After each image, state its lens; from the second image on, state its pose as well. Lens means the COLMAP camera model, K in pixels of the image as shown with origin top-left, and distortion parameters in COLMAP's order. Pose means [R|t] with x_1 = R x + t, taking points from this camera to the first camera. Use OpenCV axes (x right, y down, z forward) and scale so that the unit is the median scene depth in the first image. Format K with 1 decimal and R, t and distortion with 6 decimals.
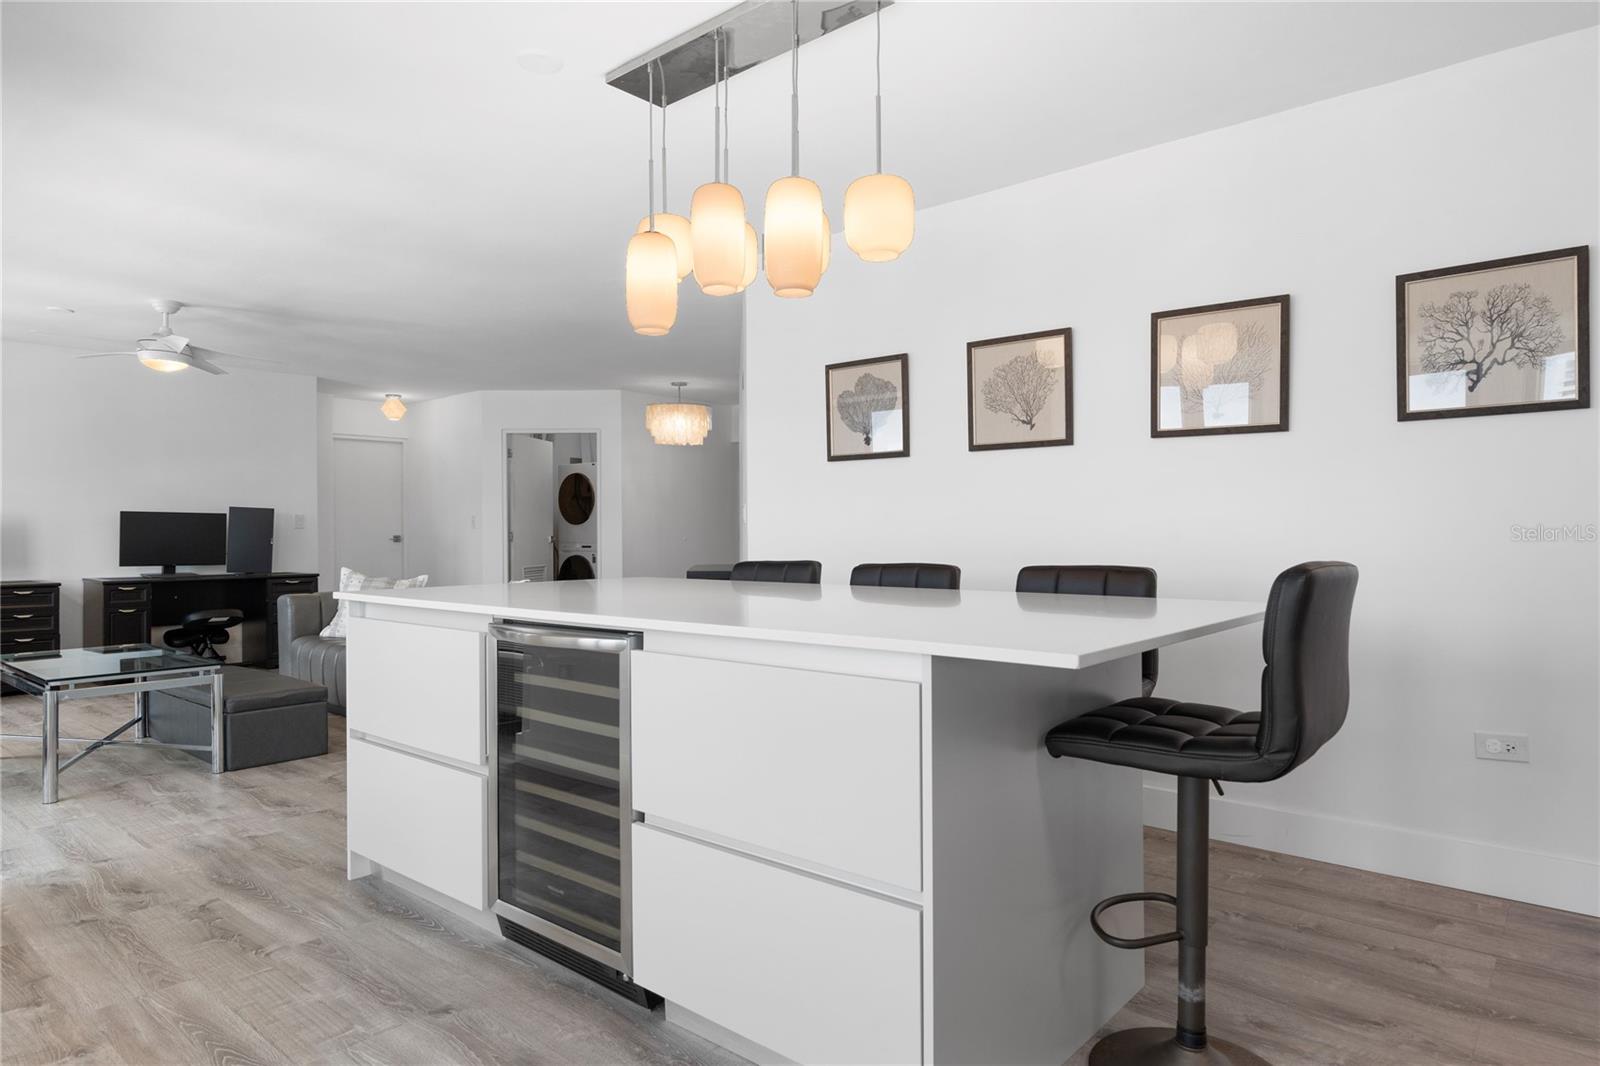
lens RADIAL K [[948.5, 0, 803.4], [0, 948.5, 523.9], [0, 0, 1]] dist [-0.004436, 0.002141]
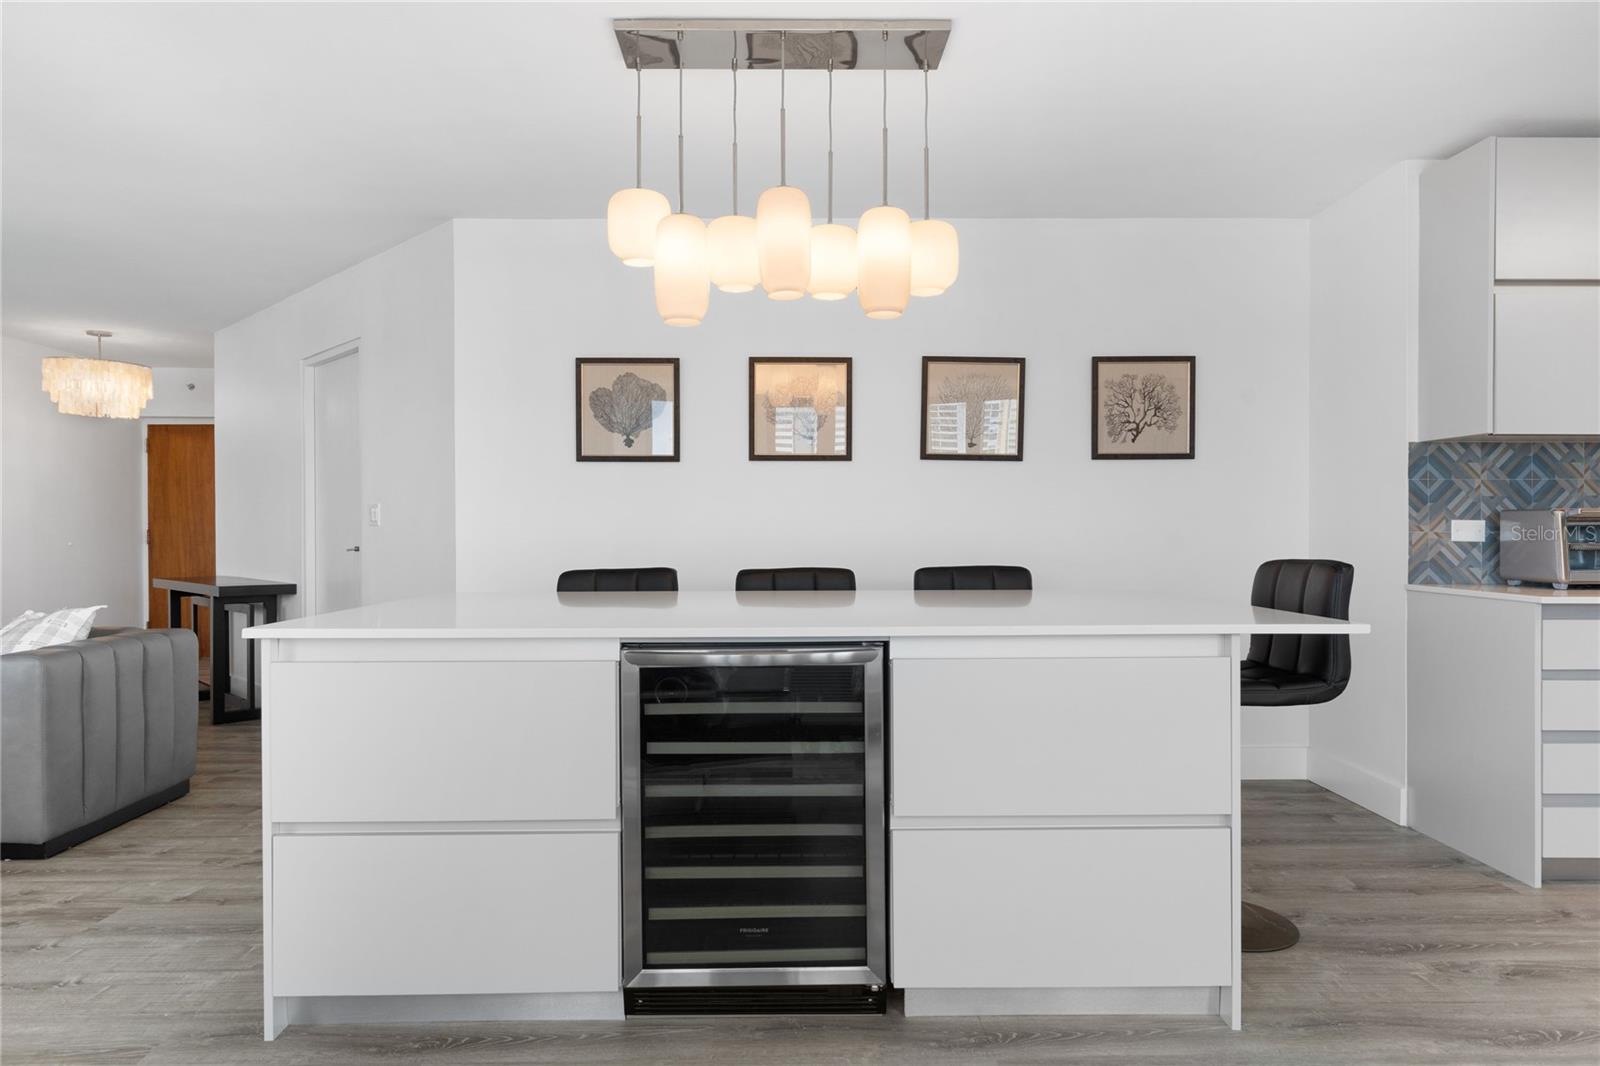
lens RADIAL K [[948.5, 0, 800.3], [0, 948.5, 538.9], [0, 0, 1]] dist [-0.004436, 0.002141]
pose [[0.747459, -0.007317, 0.664268, -0.574407], [-0.007111, 0.999794, 0.019015, -0.010580], [-0.664270, -0.018937, 0.747253, 0.195539]]
